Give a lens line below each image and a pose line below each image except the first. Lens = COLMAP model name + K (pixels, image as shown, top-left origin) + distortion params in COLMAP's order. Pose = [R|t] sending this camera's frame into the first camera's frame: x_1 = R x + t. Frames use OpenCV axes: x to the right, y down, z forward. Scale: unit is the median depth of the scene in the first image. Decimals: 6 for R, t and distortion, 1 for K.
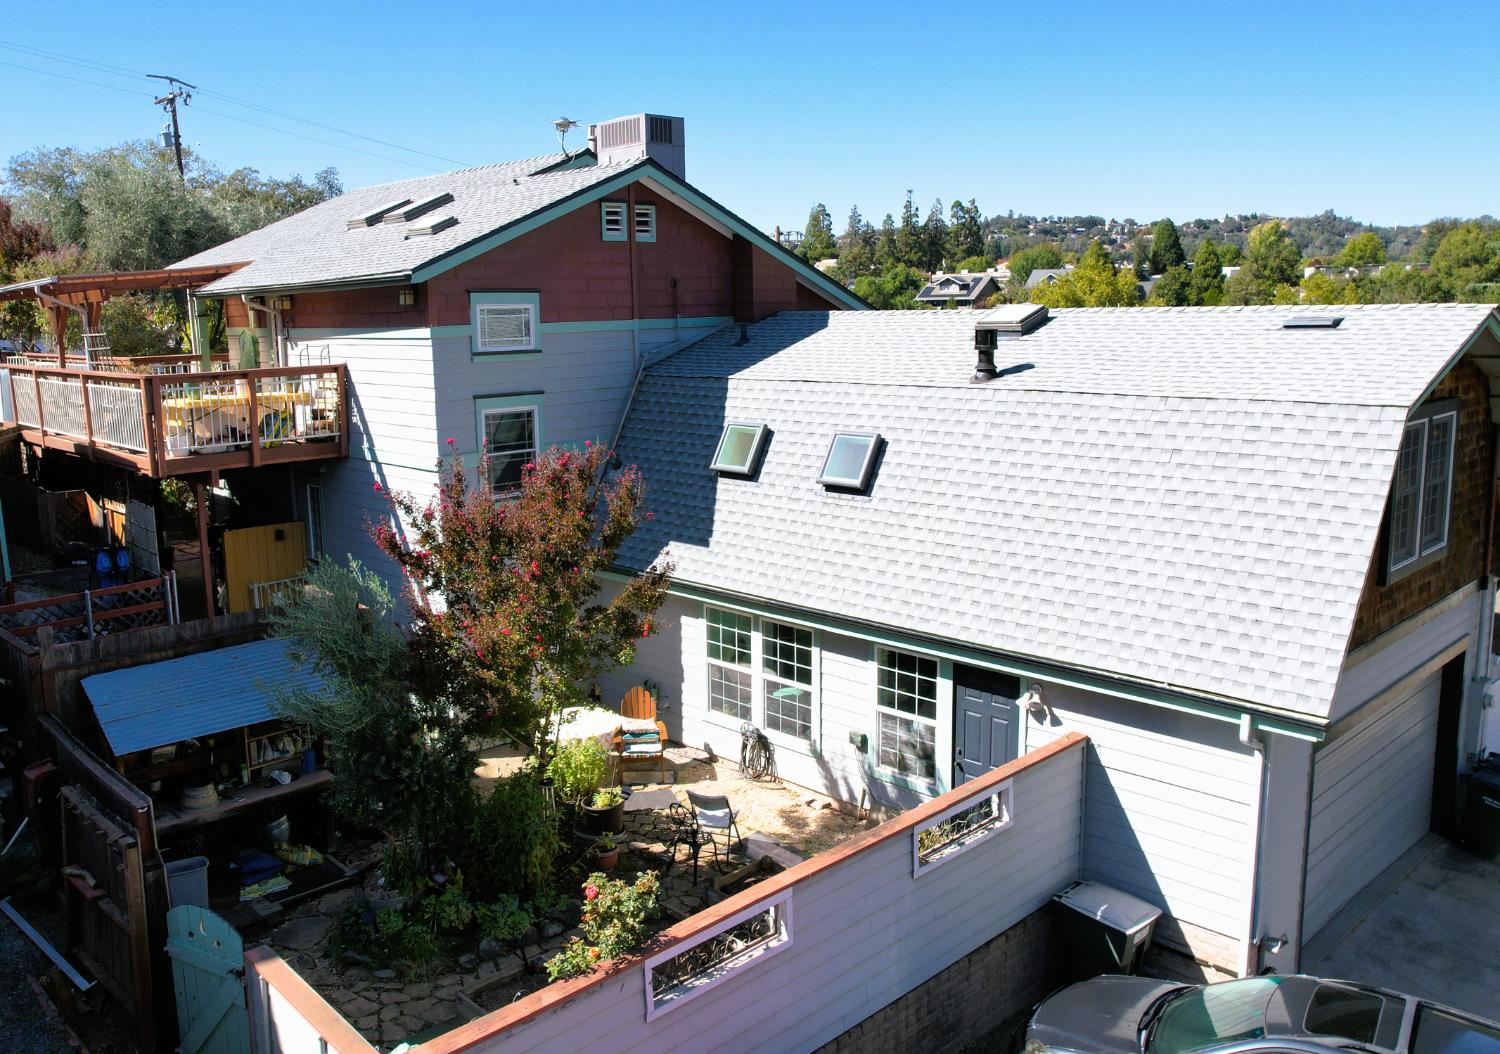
lens RADIAL K [[1172.8, 0, 698.4], [0, 1172.8, 507.2], [0, 0, 1]] dist [-0.044410, -0.000693]
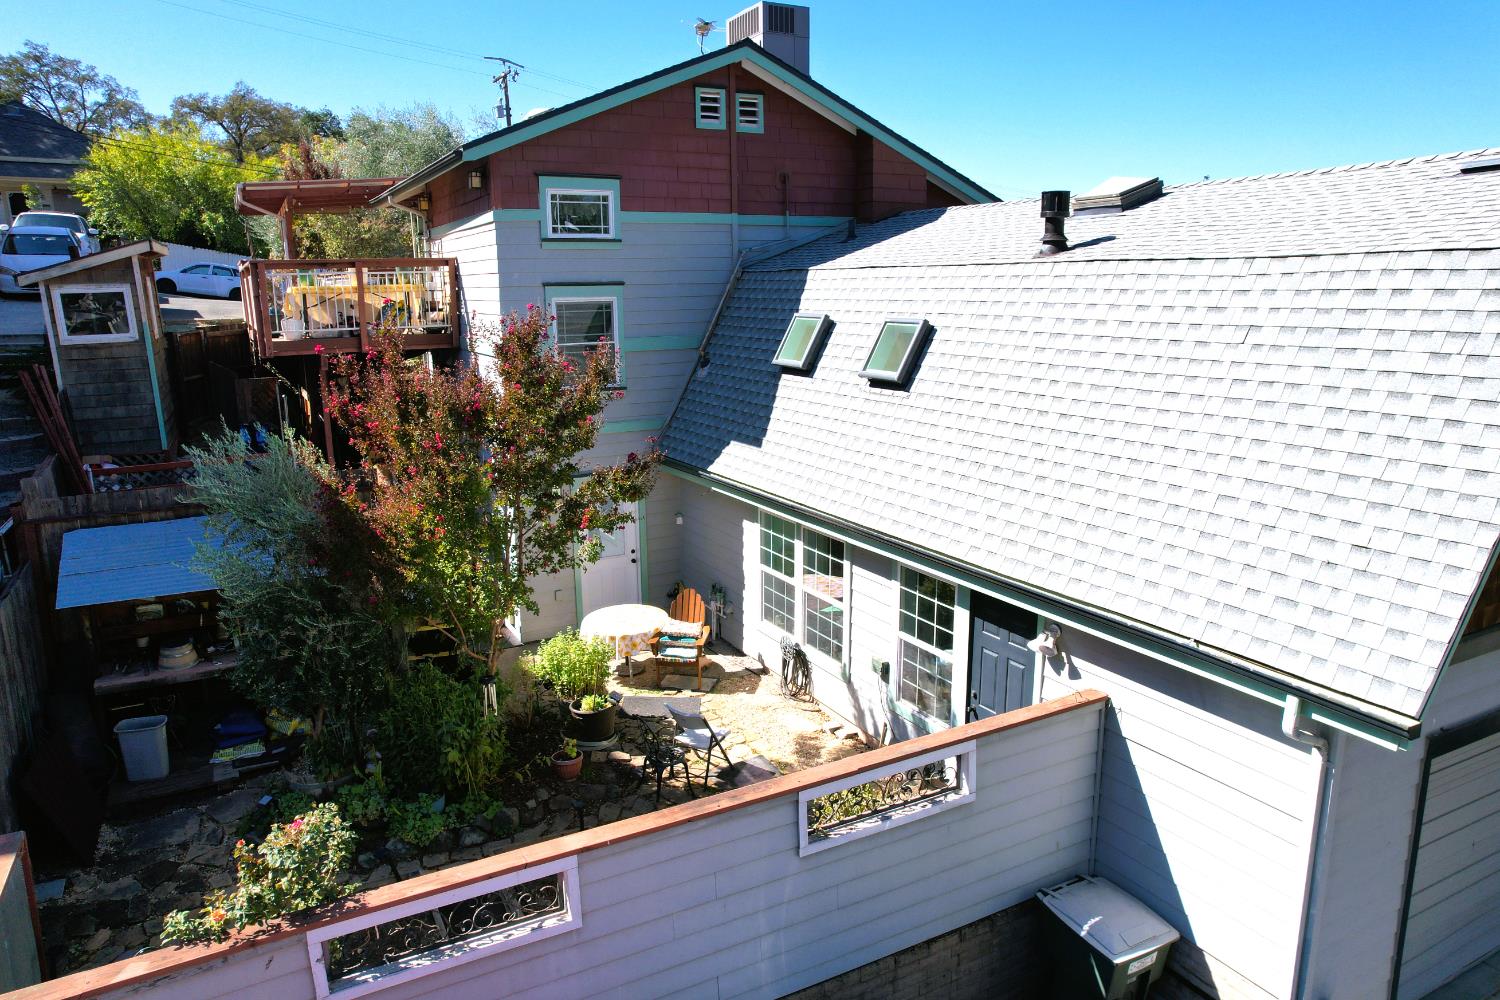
lens RADIAL K [[972.9, 0, 750.0], [0, 972.9, 500.0], [0, 0, 1]] dist [-0.069739, 0.060161]
pose [[0.968818, 0.062665, -0.239716, 0.229167], [-0.048694, 0.996776, 0.063772, 0.033631], [0.242940, -0.050111, 0.968746, 0.300156]]
